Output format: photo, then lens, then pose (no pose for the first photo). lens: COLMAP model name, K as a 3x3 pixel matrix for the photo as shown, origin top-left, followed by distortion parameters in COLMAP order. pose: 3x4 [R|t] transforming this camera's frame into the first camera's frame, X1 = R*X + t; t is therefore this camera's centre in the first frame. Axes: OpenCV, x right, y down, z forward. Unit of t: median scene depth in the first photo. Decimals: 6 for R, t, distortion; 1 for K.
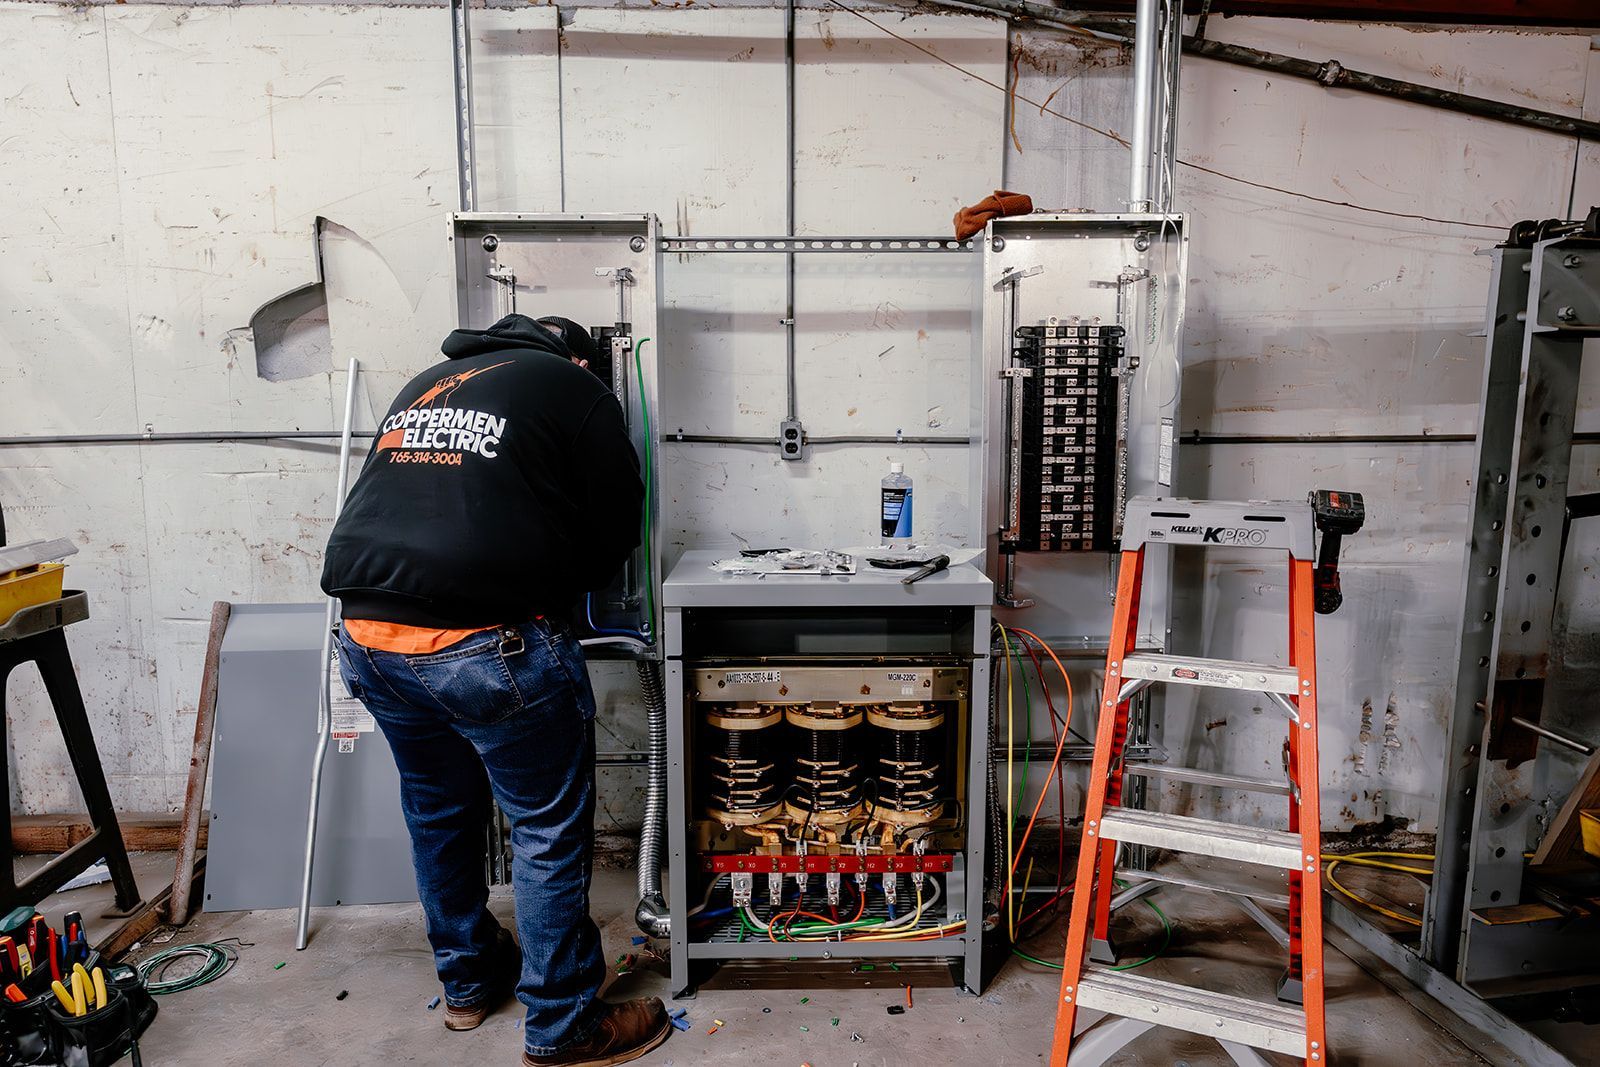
lens RADIAL K [[987.2, 0, 793.0], [0, 987.2, 533.3], [0, 0, 1]] dist [-0.000276, -0.002615]
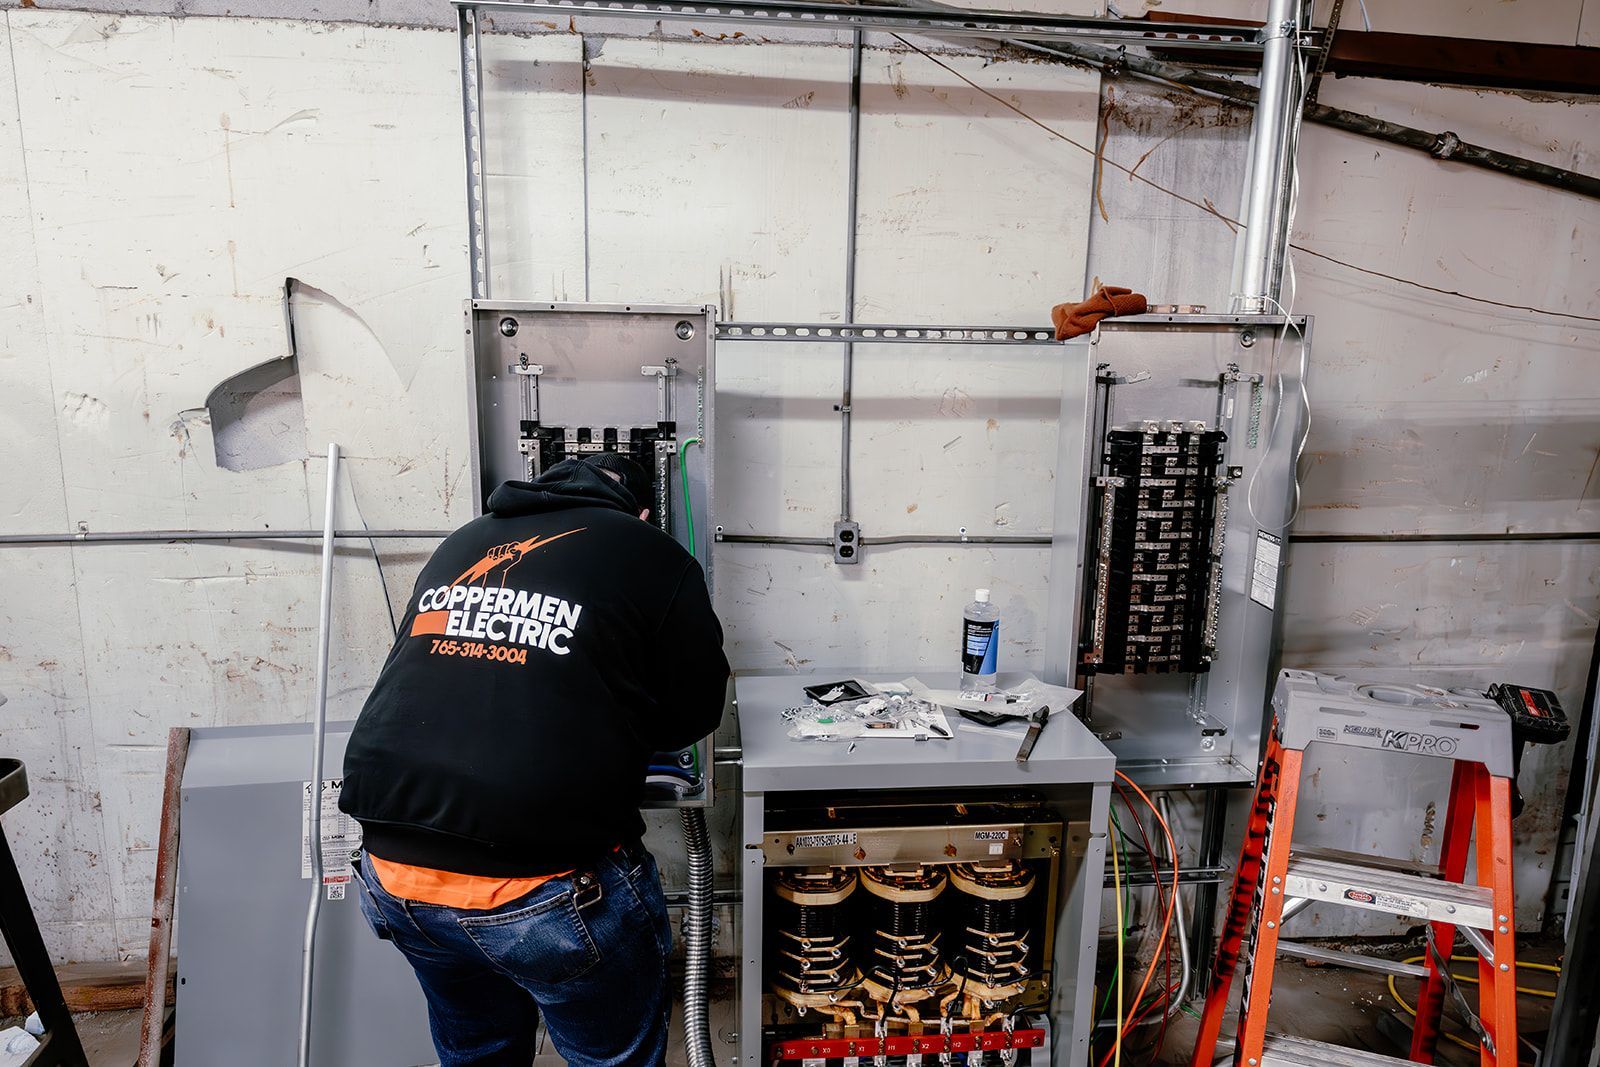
lens RADIAL K [[987.2, 0, 792.8], [0, 987.2, 536.2], [0, 0, 1]] dist [-0.000276, -0.002615]
pose [[0.996613, 0.001715, 0.082214, -0.128590], [-0.006904, 0.997997, 0.062880, -0.163023], [-0.081941, -0.063235, 0.994629, 0.125991]]
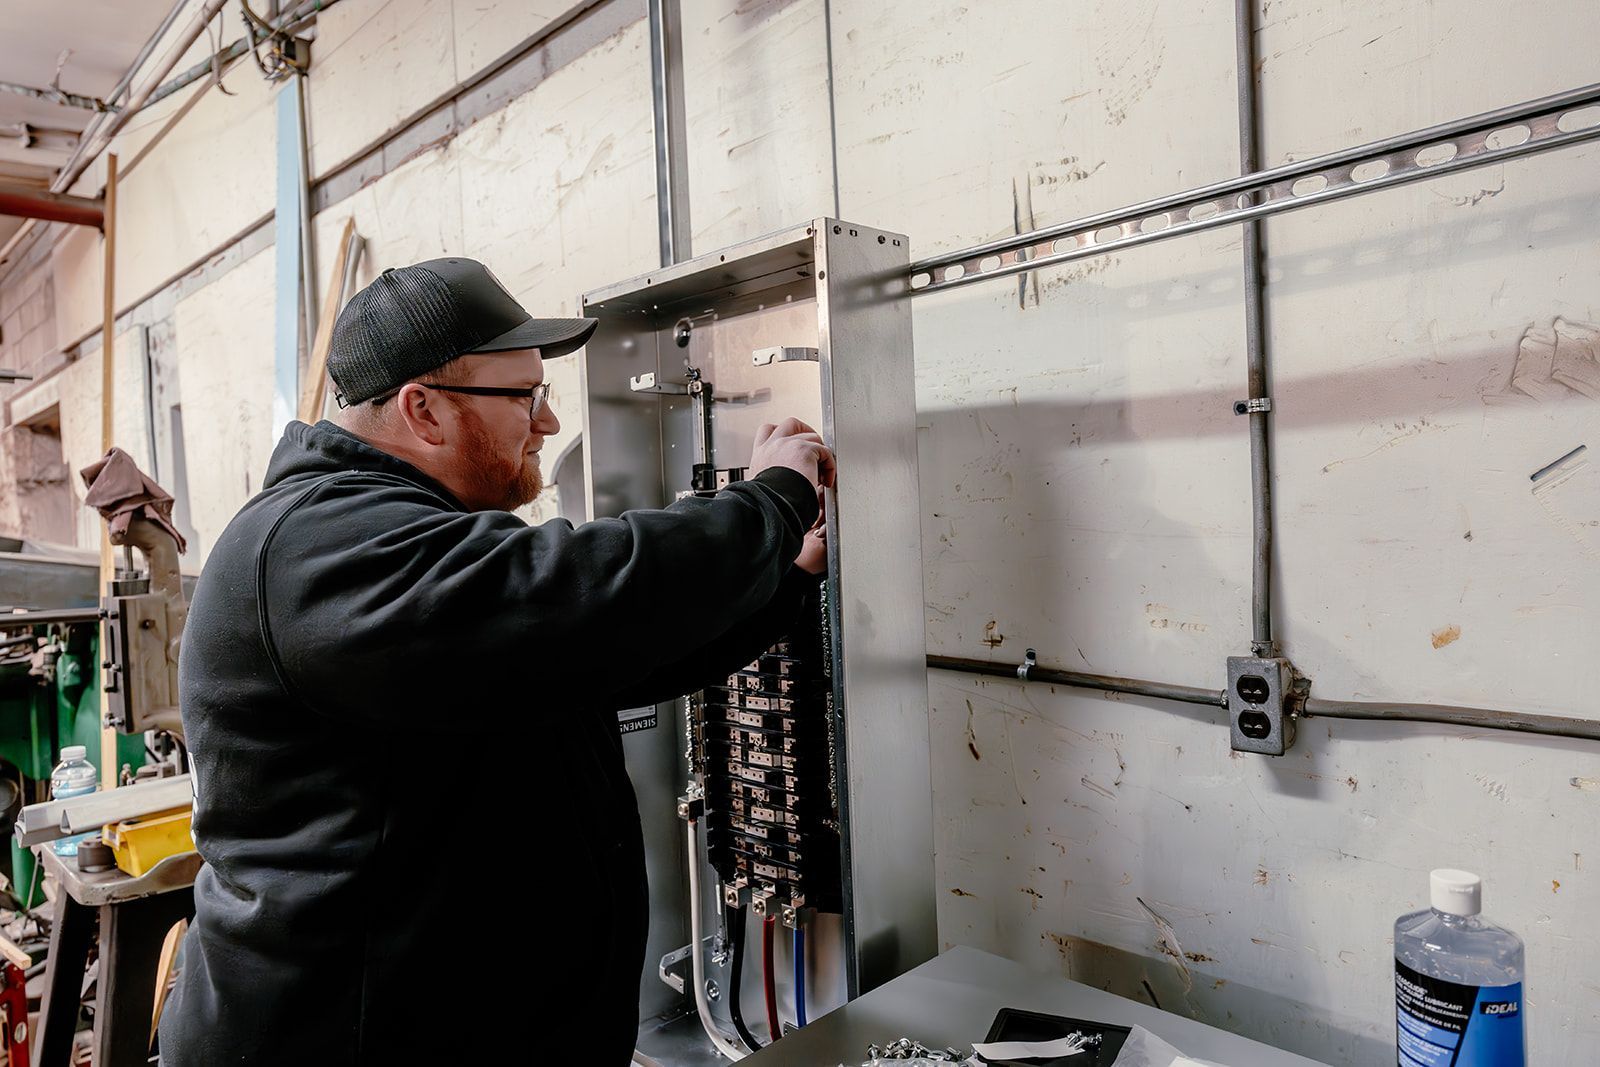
lens RADIAL K [[1033.7, 0, 804.9], [0, 1033.7, 539.2], [0, 0, 1]] dist [0.004008, 0.001637]
pose [[0.692223, -0.011340, -0.721595, 0.180356], [-0.051366, 0.996567, -0.064936, -0.129657], [0.719854, 0.082015, 0.689264, 0.610517]]
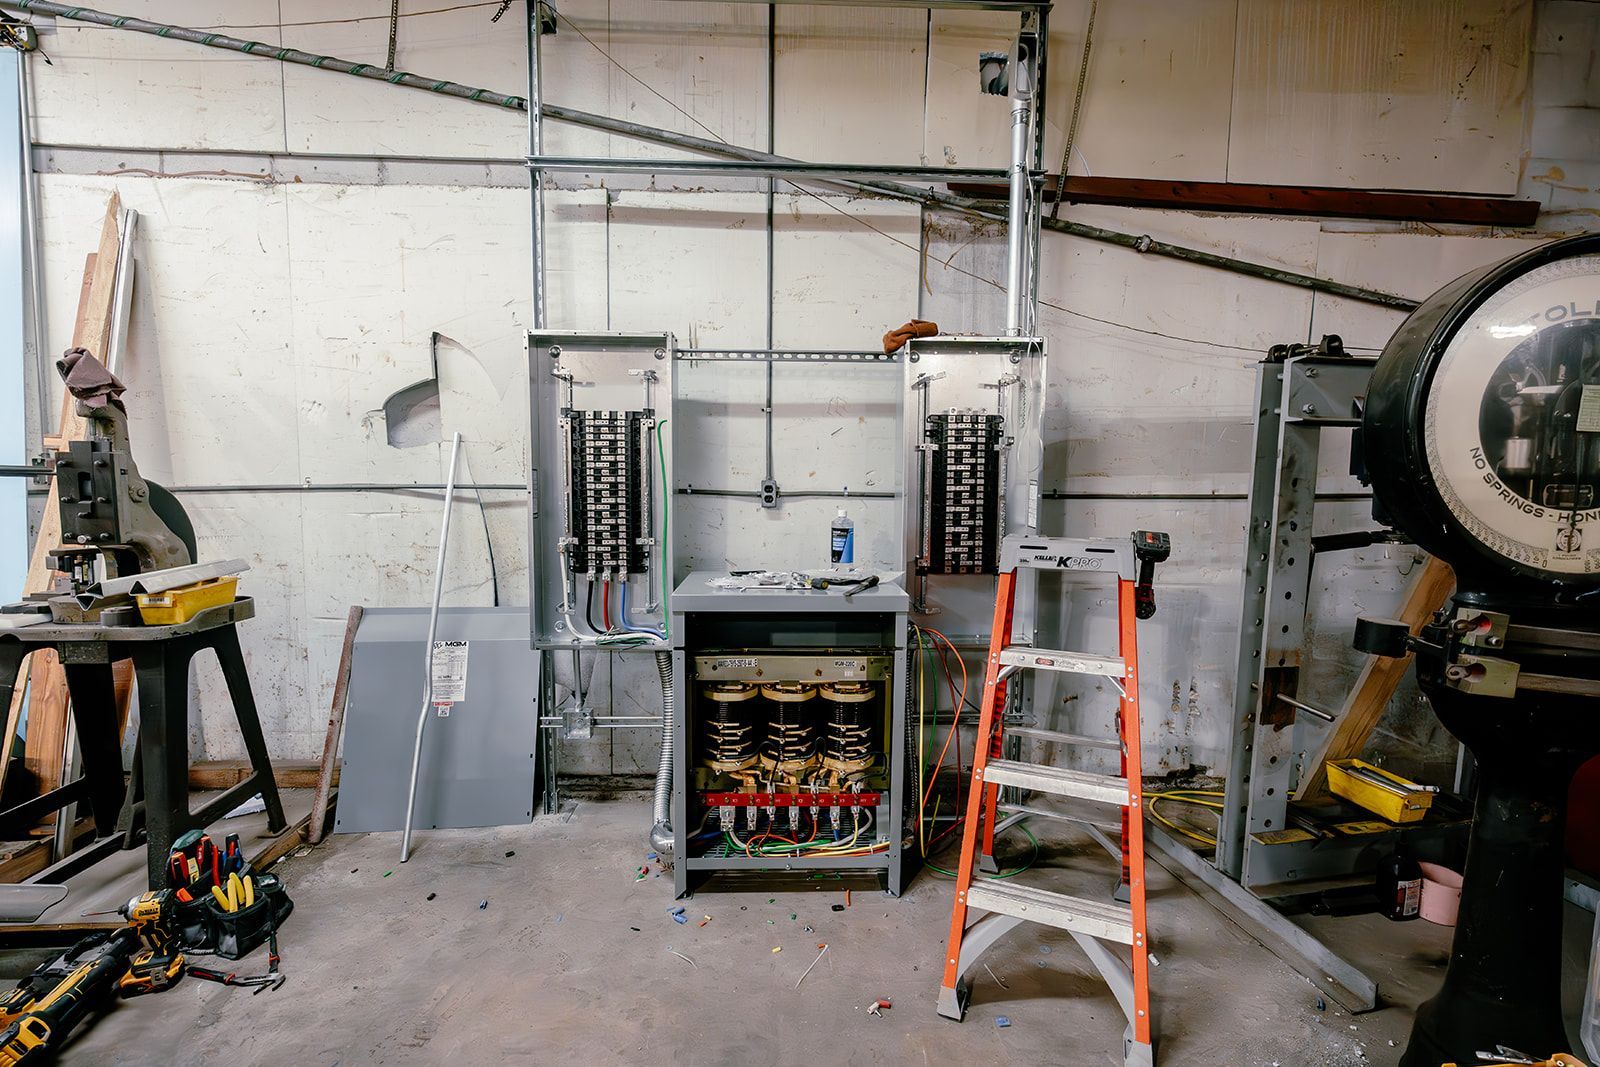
lens RADIAL K [[691.7, 0, 793.6], [0, 691.7, 533.3], [0, 0, 1]] dist [-0.009303, 0.001735]
pose [[0.999797, 0.008556, 0.018253, 0.017033], [-0.007779, 0.999078, -0.042231, 0.003729], [-0.018597, 0.042080, 0.998941, 0.019424]]
